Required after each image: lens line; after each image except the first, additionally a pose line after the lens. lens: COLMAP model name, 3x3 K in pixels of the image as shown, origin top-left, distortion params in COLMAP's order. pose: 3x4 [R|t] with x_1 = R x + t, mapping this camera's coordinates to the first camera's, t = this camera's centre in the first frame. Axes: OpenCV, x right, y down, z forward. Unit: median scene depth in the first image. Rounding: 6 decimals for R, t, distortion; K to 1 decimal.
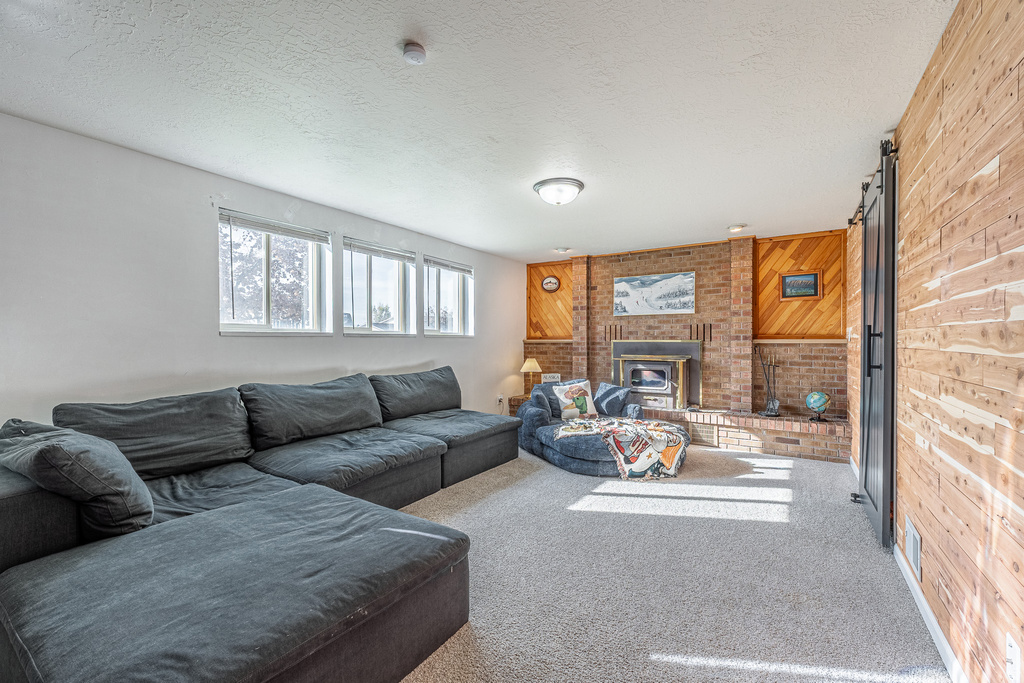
lens RADIAL K [[441.5, 0, 512.0], [0, 441.5, 341.5], [0, 0, 1]] dist [0.022249, -0.000096]
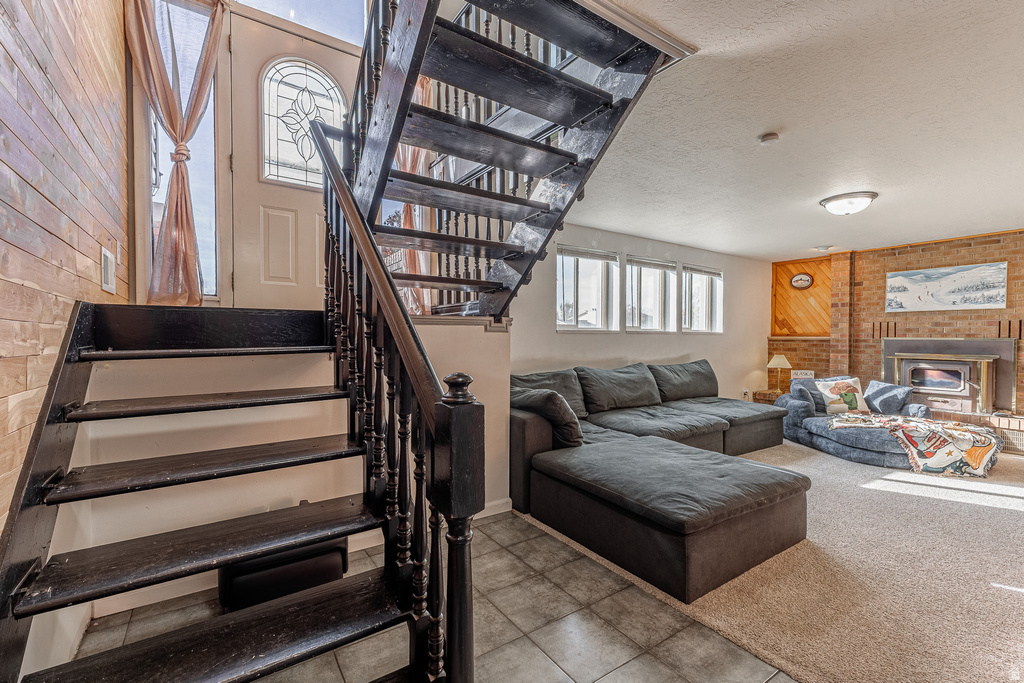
lens RADIAL K [[441.5, 0, 512.0], [0, 441.5, 341.5], [0, 0, 1]] dist [0.022249, -0.000096]
pose [[0.919273, 0.010442, -0.393481, -0.150964], [-0.006707, 0.999918, 0.010866, 0.000279], [0.393563, -0.007349, 0.919268, -0.246040]]
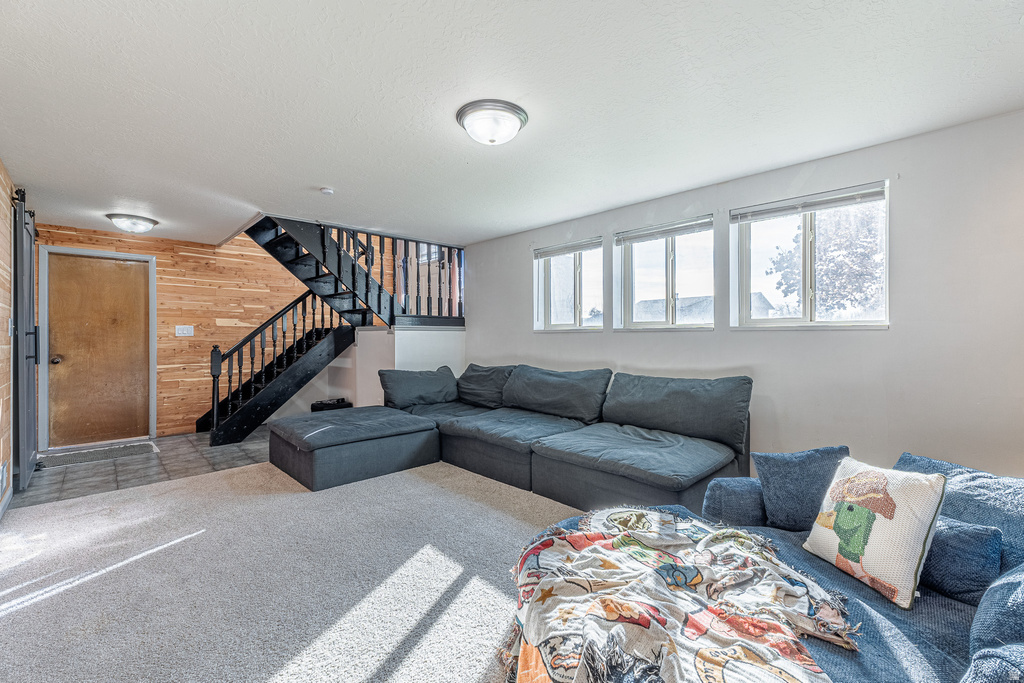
lens RADIAL K [[441.5, 0, 512.0], [0, 441.5, 341.5], [0, 0, 1]] dist [0.022249, -0.000096]
pose [[-0.254332, 0.011176, -0.967052, 0.548798], [-0.004532, 0.999908, 0.012748, -0.002565], [0.967106, 0.007625, -0.254258, 0.857681]]
